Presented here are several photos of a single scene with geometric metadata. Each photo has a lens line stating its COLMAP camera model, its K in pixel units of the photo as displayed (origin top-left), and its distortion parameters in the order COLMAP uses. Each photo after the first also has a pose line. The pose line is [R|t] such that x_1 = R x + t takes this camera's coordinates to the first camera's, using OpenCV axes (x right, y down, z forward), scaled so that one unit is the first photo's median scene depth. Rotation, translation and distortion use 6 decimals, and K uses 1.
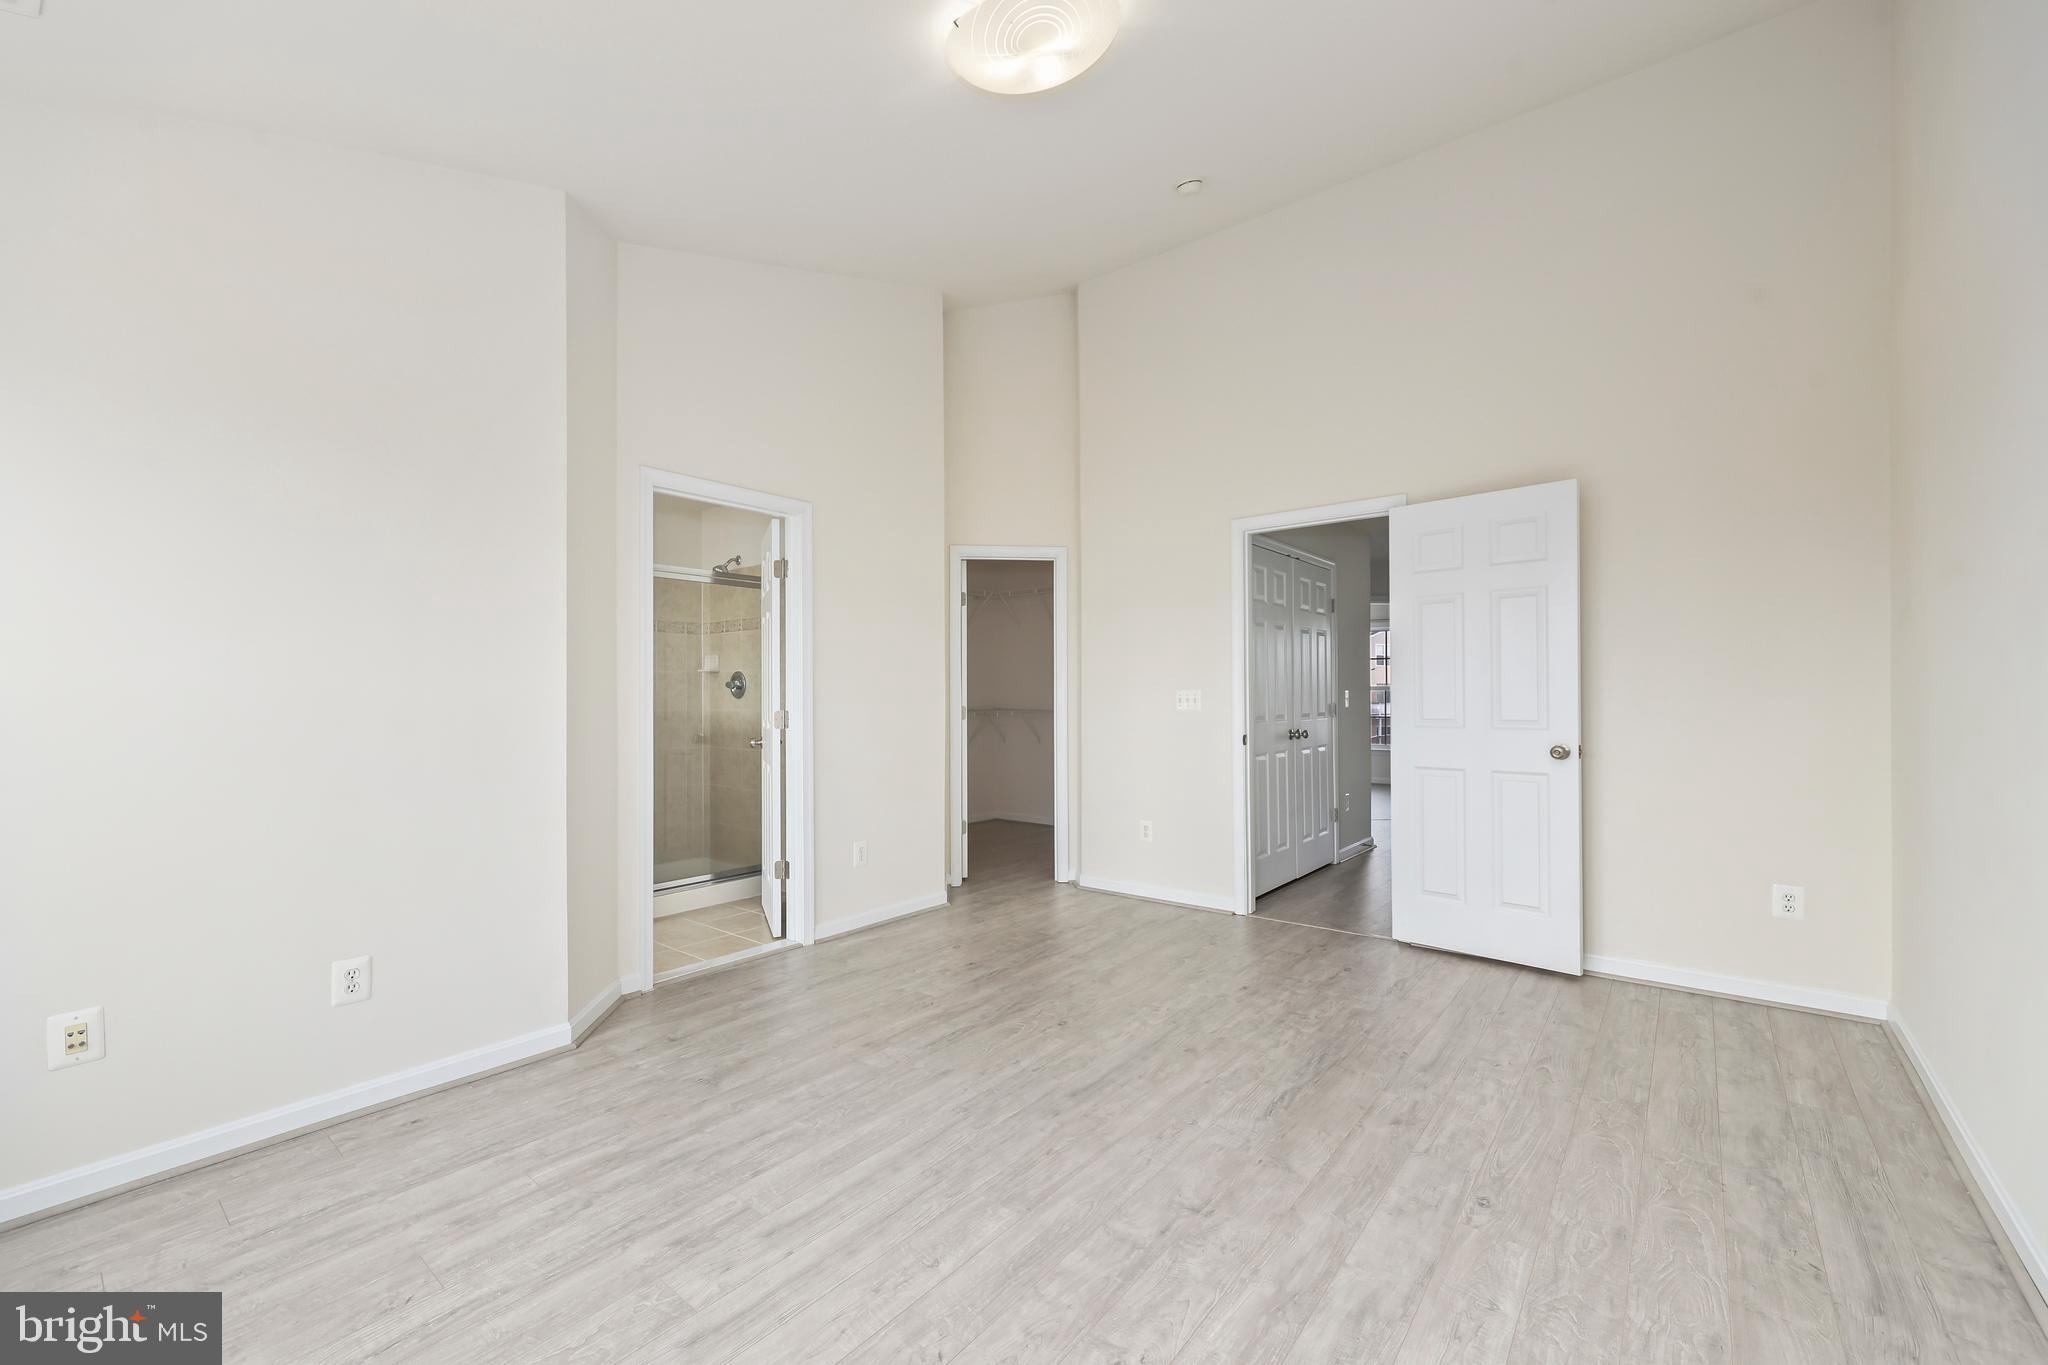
lens RADIAL K [[841.7, 0, 1028.5], [0, 841.7, 690.8], [0, 0, 1]] dist [0.002682, -0.000545]
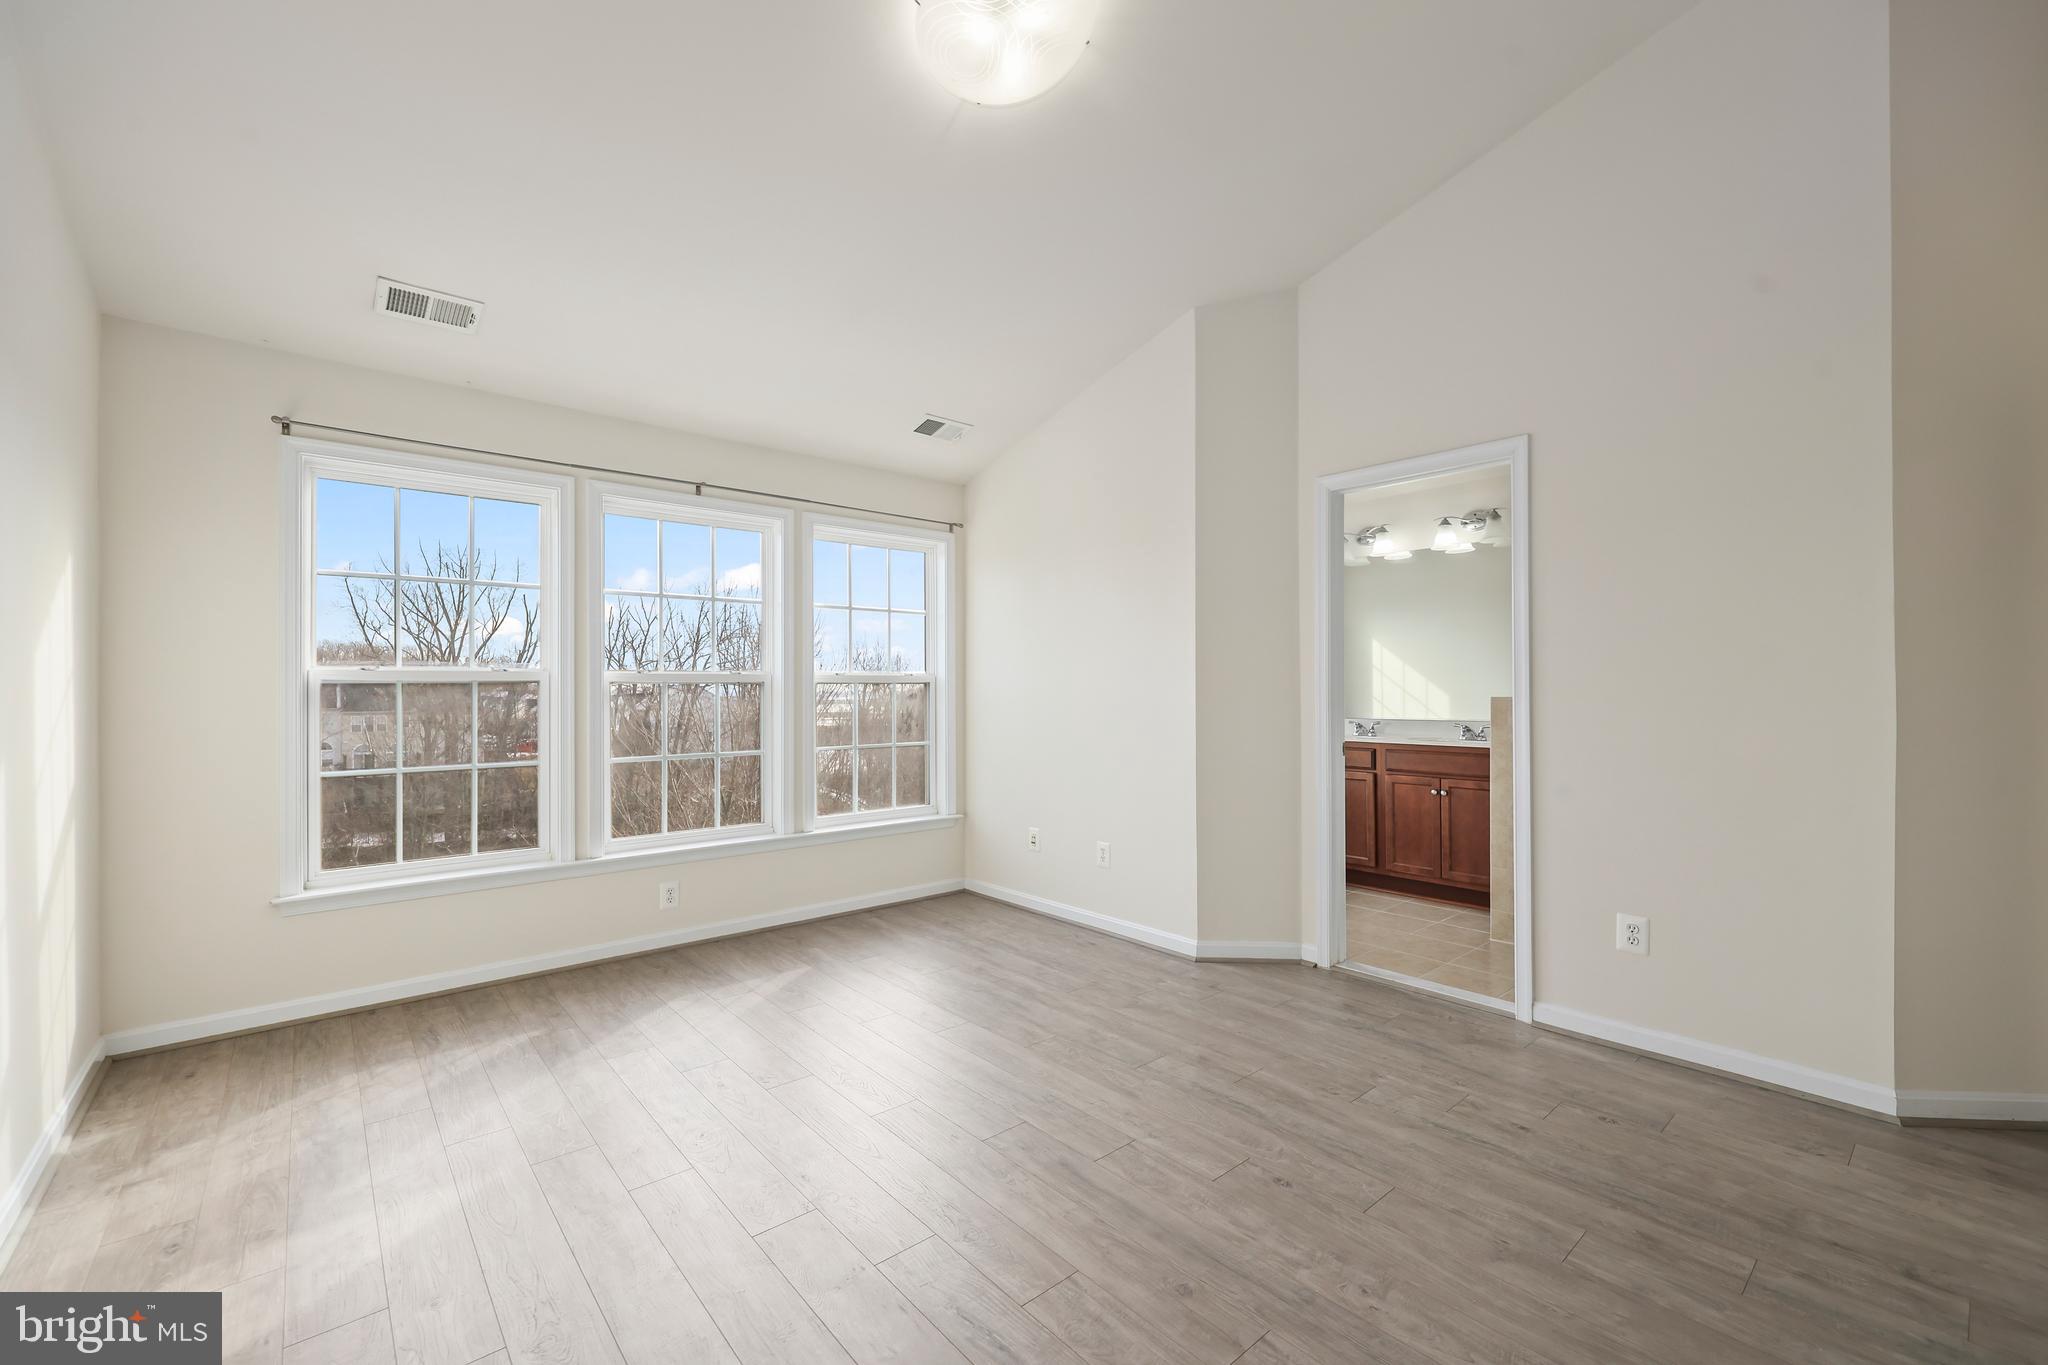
lens RADIAL K [[841.7, 0, 1016.5], [0, 841.7, 687.1], [0, 0, 1]] dist [0.002682, -0.000545]
pose [[-0.195433, 0.004427, -0.980707, 0.751125], [0.011759, 0.999929, 0.002170, -0.004897], [0.980647, -0.011108, -0.195471, 0.941622]]
